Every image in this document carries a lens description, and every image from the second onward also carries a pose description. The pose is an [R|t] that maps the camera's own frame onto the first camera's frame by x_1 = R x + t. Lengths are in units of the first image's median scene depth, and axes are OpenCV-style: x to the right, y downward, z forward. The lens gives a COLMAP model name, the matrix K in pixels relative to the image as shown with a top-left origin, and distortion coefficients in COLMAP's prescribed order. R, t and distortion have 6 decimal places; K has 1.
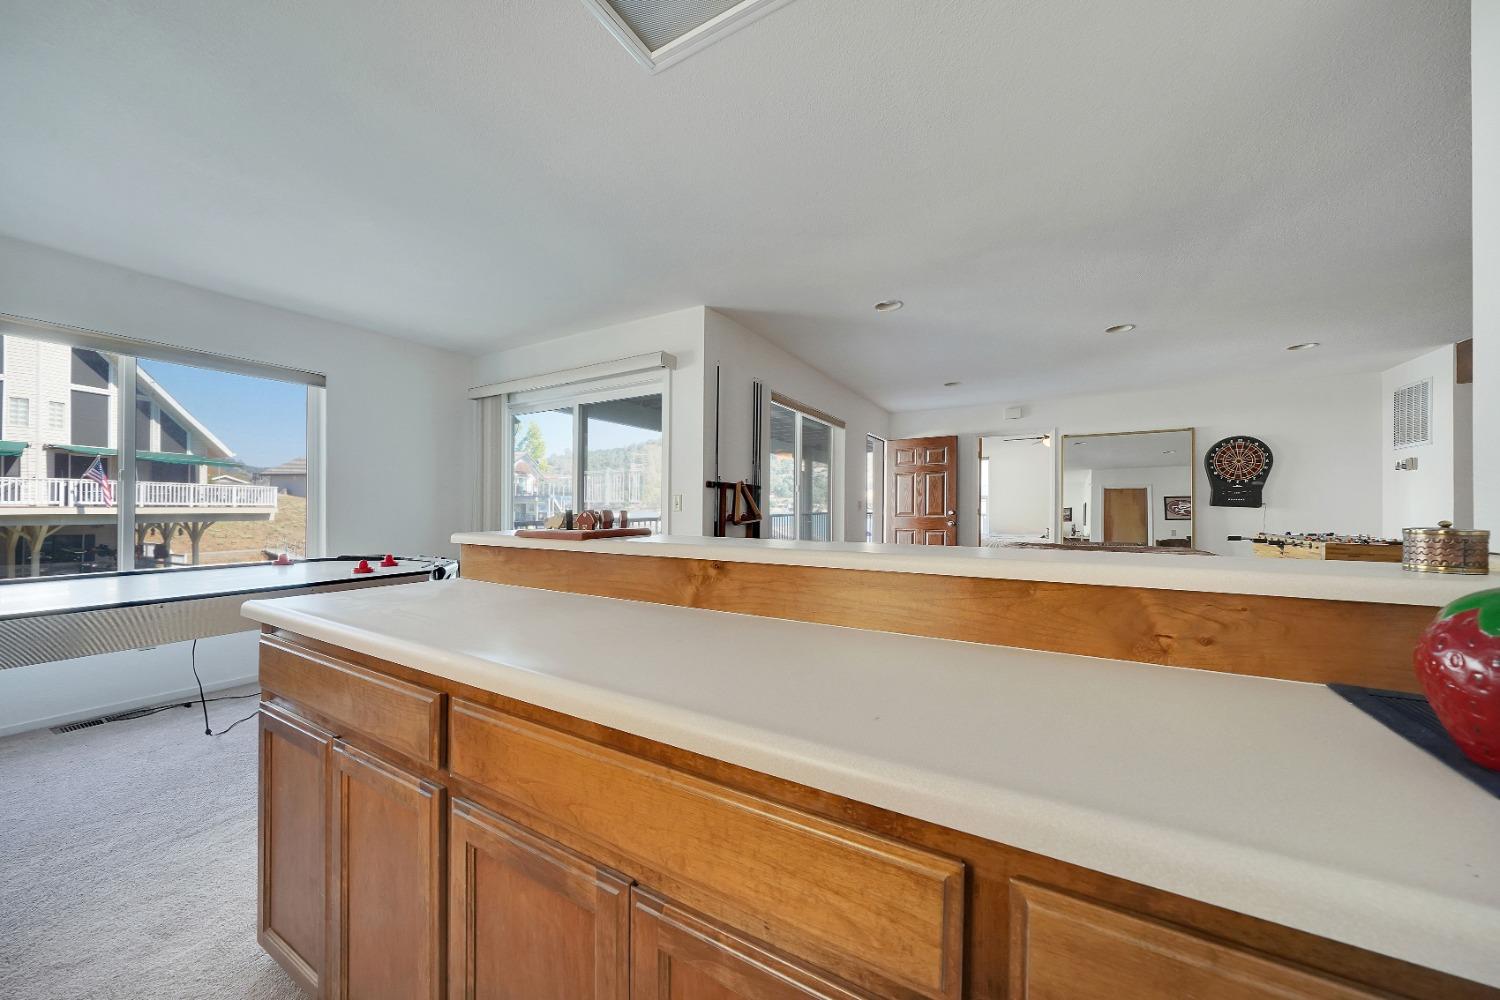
lens RADIAL K [[524.2, 0, 745.6], [0, 524.2, 507.9], [0, 0, 1]] dist [-0.004682, 0.000139]
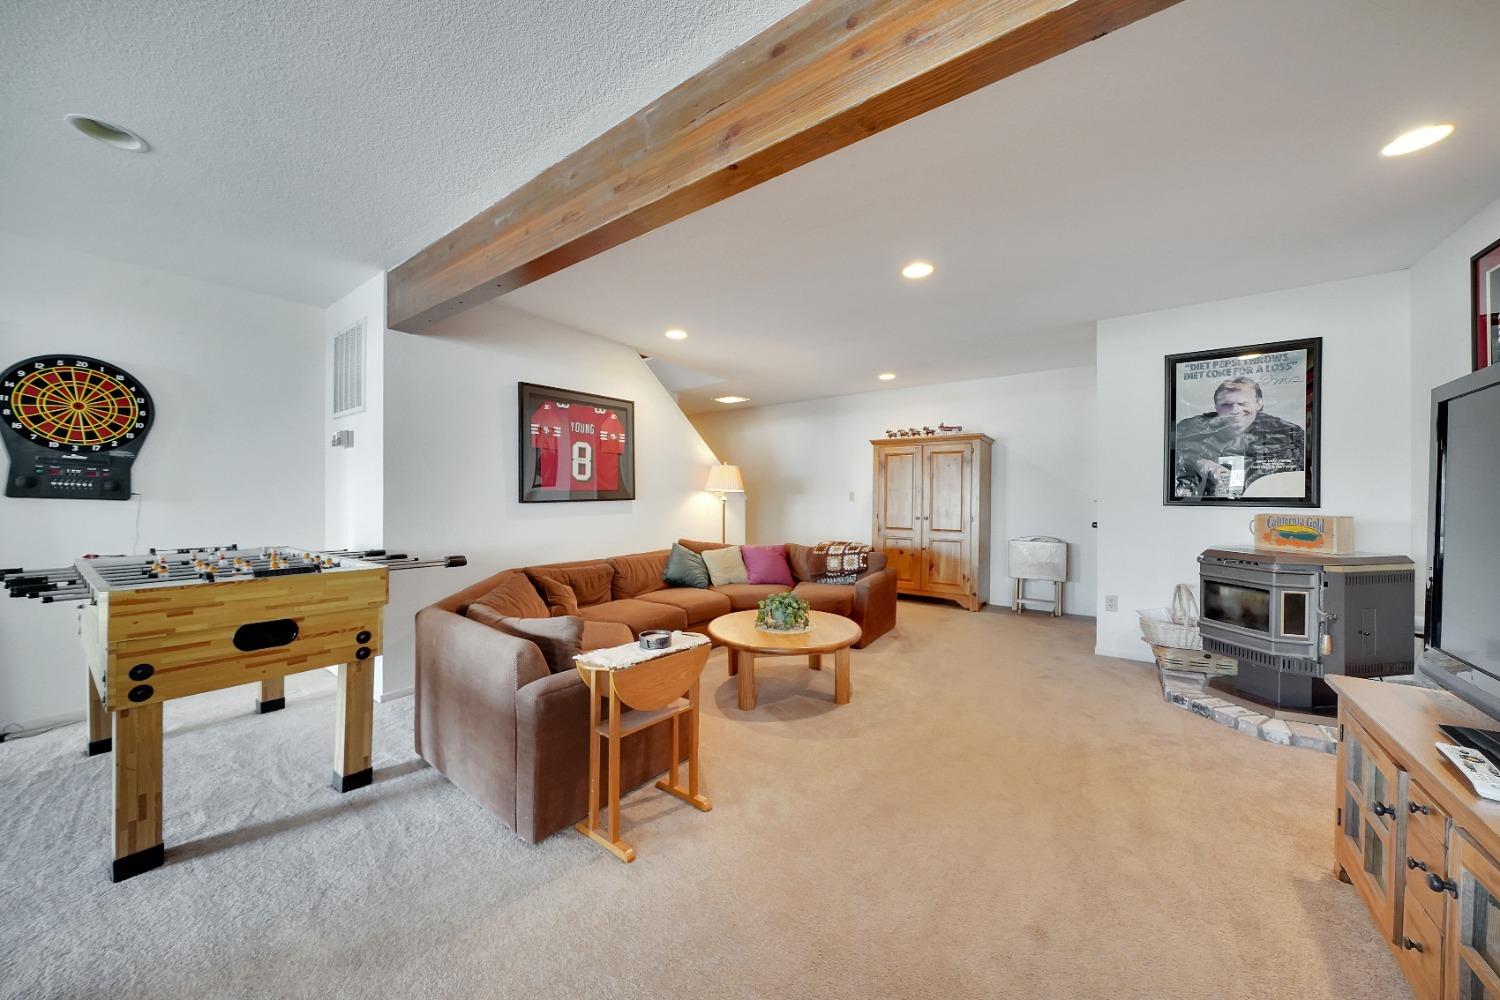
lens RADIAL K [[524.2, 0, 740.9], [0, 524.2, 497.3], [0, 0, 1]] dist [-0.004682, 0.000139]
pose [[0.117002, 0.005254, 0.993118, 0.428470], [-0.000596, 0.999986, -0.005221, -0.001548], [-0.993131, 0.000019, 0.117004, 0.261181]]
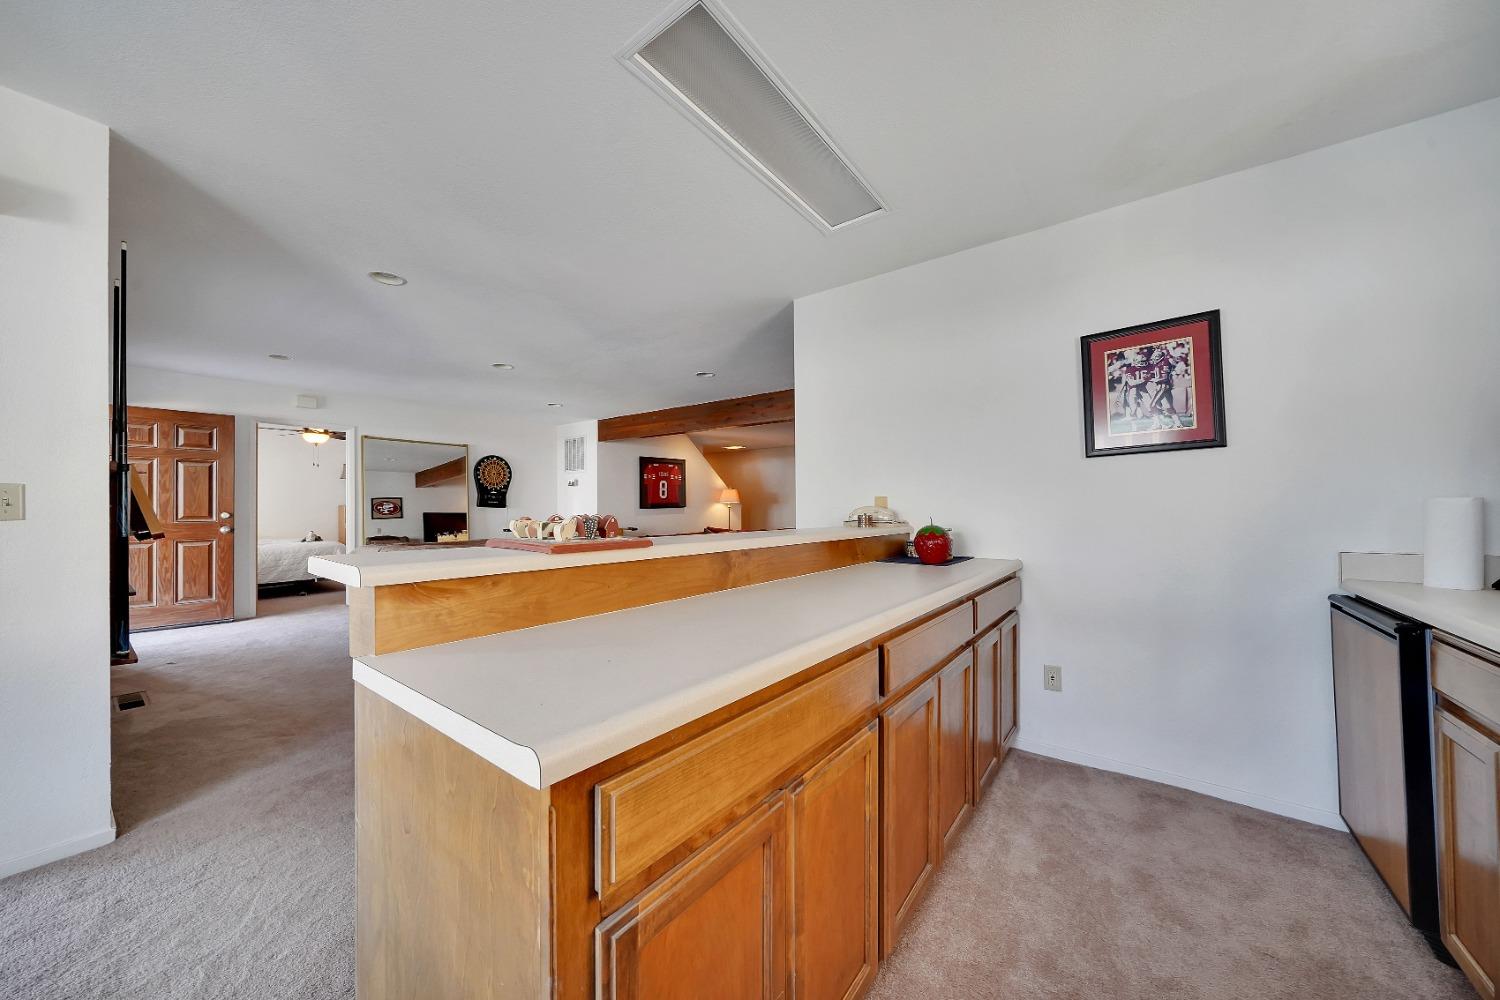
lens RADIAL K [[524.2, 0, 738.1], [0, 524.2, 508.3], [0, 0, 1]] dist [-0.004682, 0.000139]
pose [[0.139807, -0.002259, 0.990176, -0.250421], [0.001608, 0.999997, 0.002054, -0.001673], [-0.990177, 0.001305, 0.139810, 0.147863]]
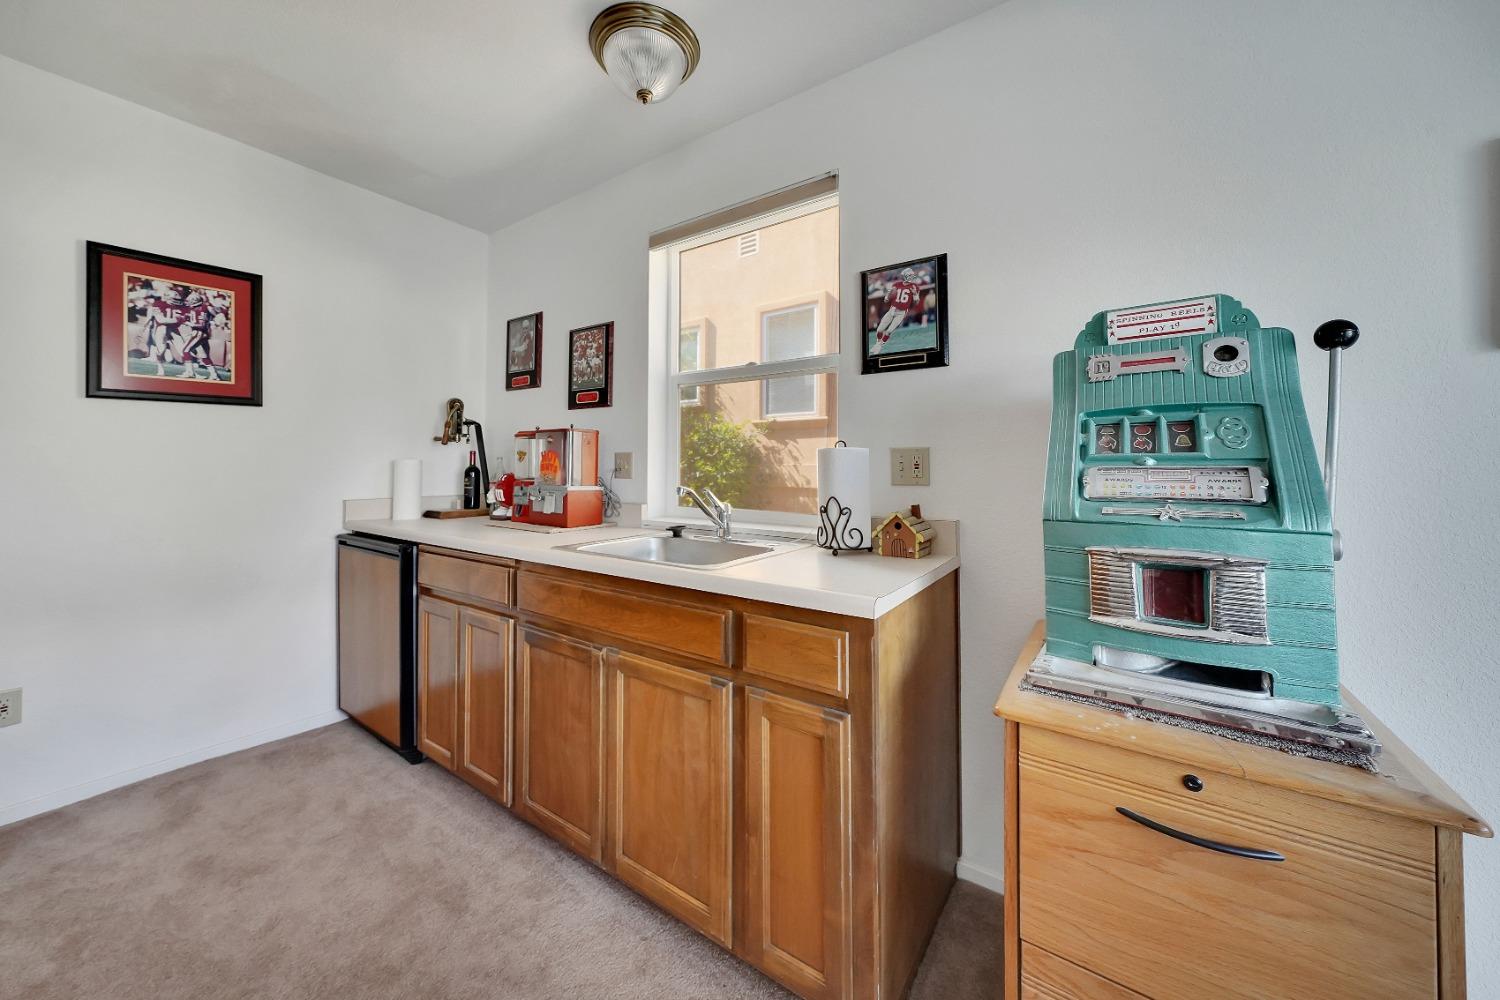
lens RADIAL K [[524.2, 0, 753.8], [0, 524.2, 451.1], [0, 0, 1]] dist [-0.004682, 0.000139]
pose [[-0.996445, -0.006670, 0.083984, -0.237541], [-0.009664, 0.999330, -0.035296, -0.000609], [-0.083693, -0.035982, -0.995842, 0.204035]]
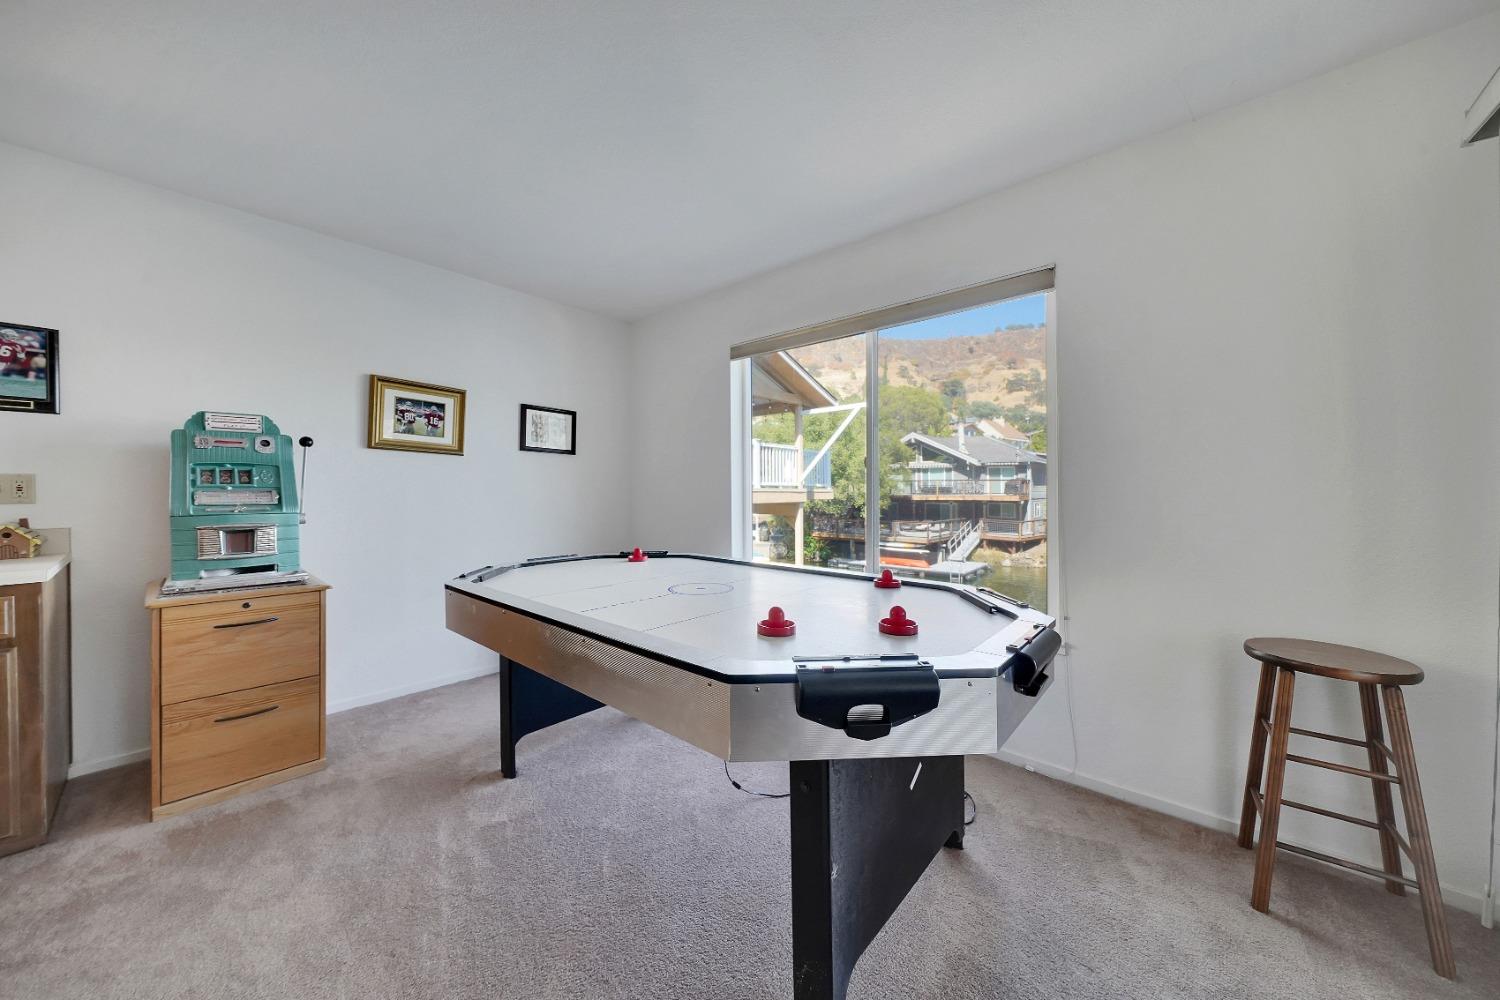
lens RADIAL K [[524.2, 0, 755.3], [0, 524.2, 494.3], [0, 0, 1]] dist [-0.004682, 0.000139]
pose [[-0.191204, 0.002070, -0.981548, -0.085613], [-0.002981, 0.999992, 0.002690, -0.001720], [0.981546, 0.003440, -0.191196, 0.424064]]
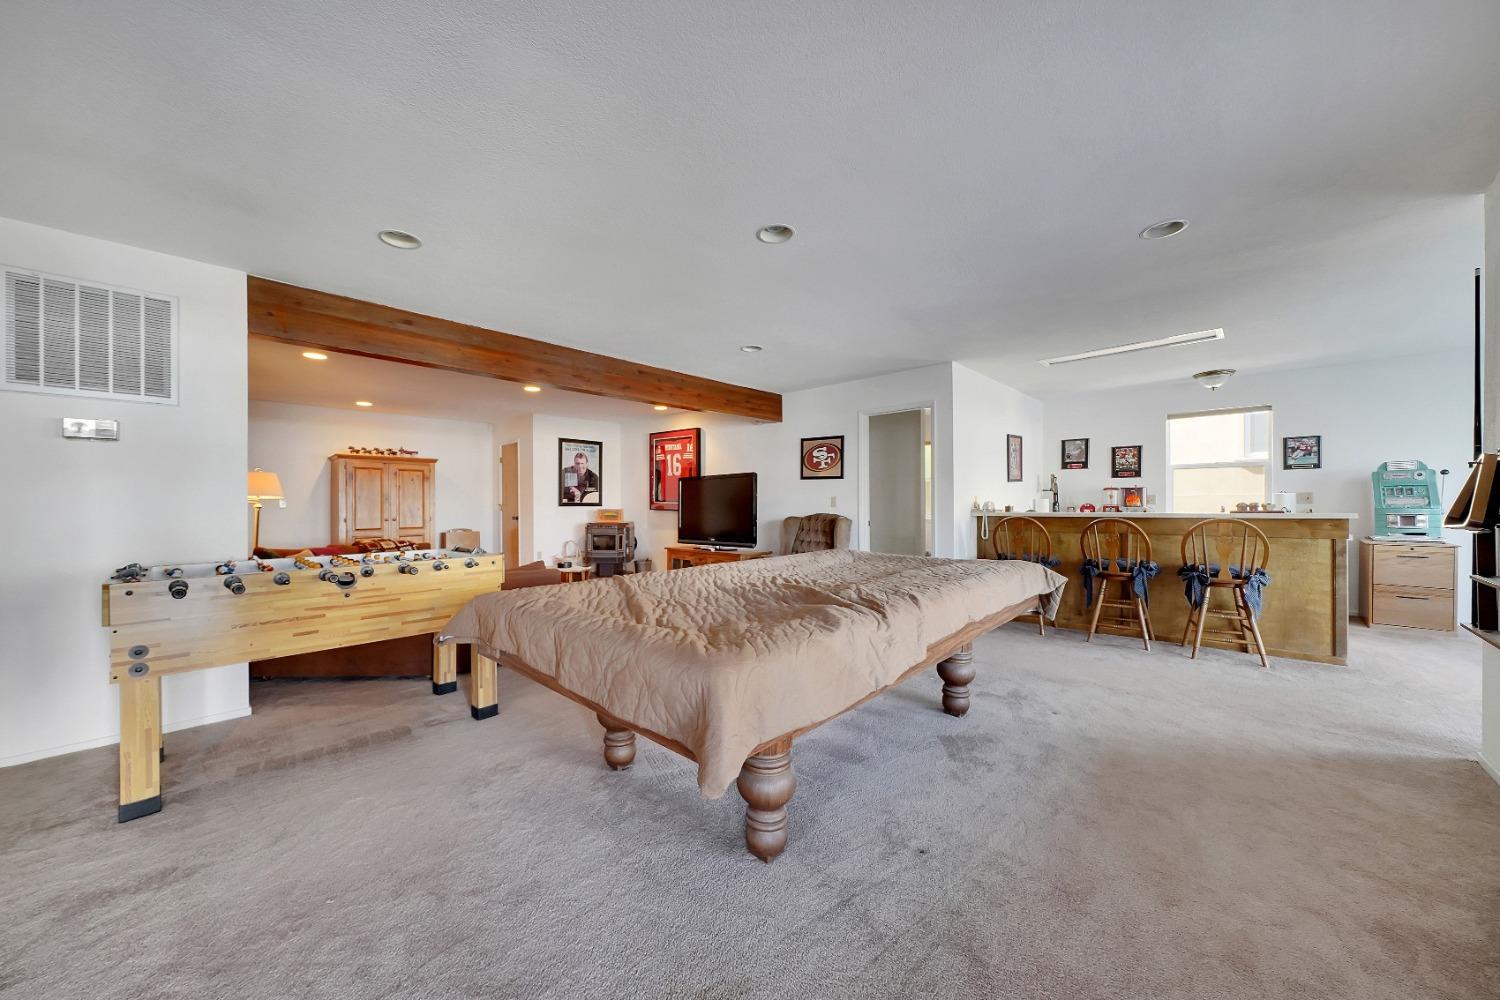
lens RADIAL K [[524.2, 0, 742.2], [0, 524.2, 506.3], [0, 0, 1]] dist [-0.004682, 0.000139]
pose [[-0.969918, 0.005517, 0.243371, 0.331672], [0.008004, 0.999925, 0.009233, -0.004148], [-0.243302, 0.010903, -0.969889, 0.917909]]
